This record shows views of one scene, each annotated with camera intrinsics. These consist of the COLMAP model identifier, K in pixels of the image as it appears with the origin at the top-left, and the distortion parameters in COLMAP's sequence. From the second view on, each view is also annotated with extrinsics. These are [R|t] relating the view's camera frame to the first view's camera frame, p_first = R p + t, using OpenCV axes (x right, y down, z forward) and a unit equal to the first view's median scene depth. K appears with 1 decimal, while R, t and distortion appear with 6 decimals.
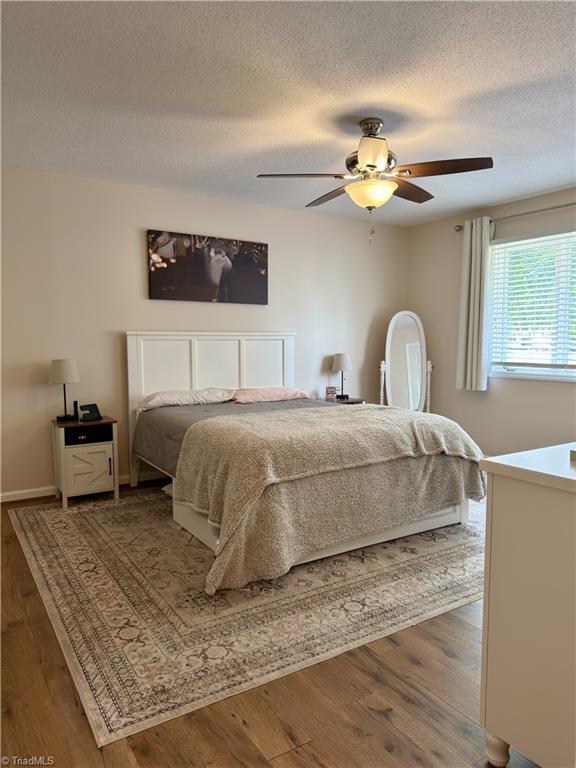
lens RADIAL K [[538.4, 0, 284.0], [0, 538.4, 383.6], [0, 0, 1]] dist [0.066753, -0.089294]
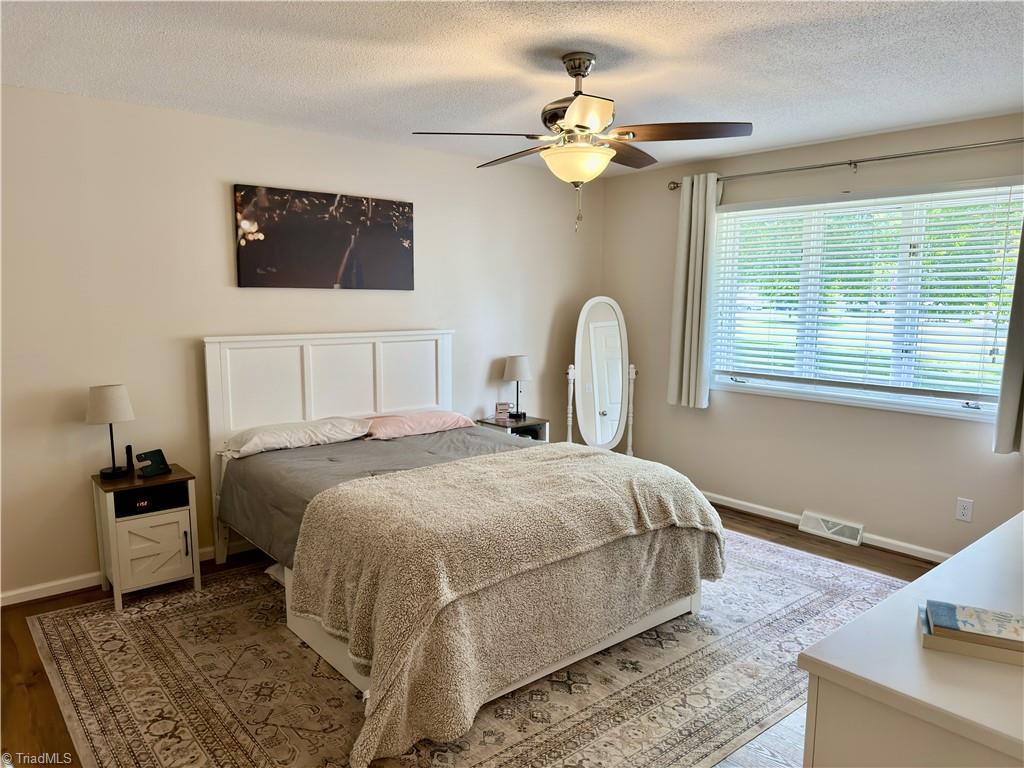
lens RADIAL K [[717.9, 0, 511.0], [0, 717.9, 391.9], [0, 0, 1]] dist [0.066753, -0.089294]
pose [[0.991039, -0.011691, 0.133061, -0.040702], [0.004106, 0.998358, 0.057136, -0.089756], [-0.133511, -0.056077, 0.989460, 0.067907]]
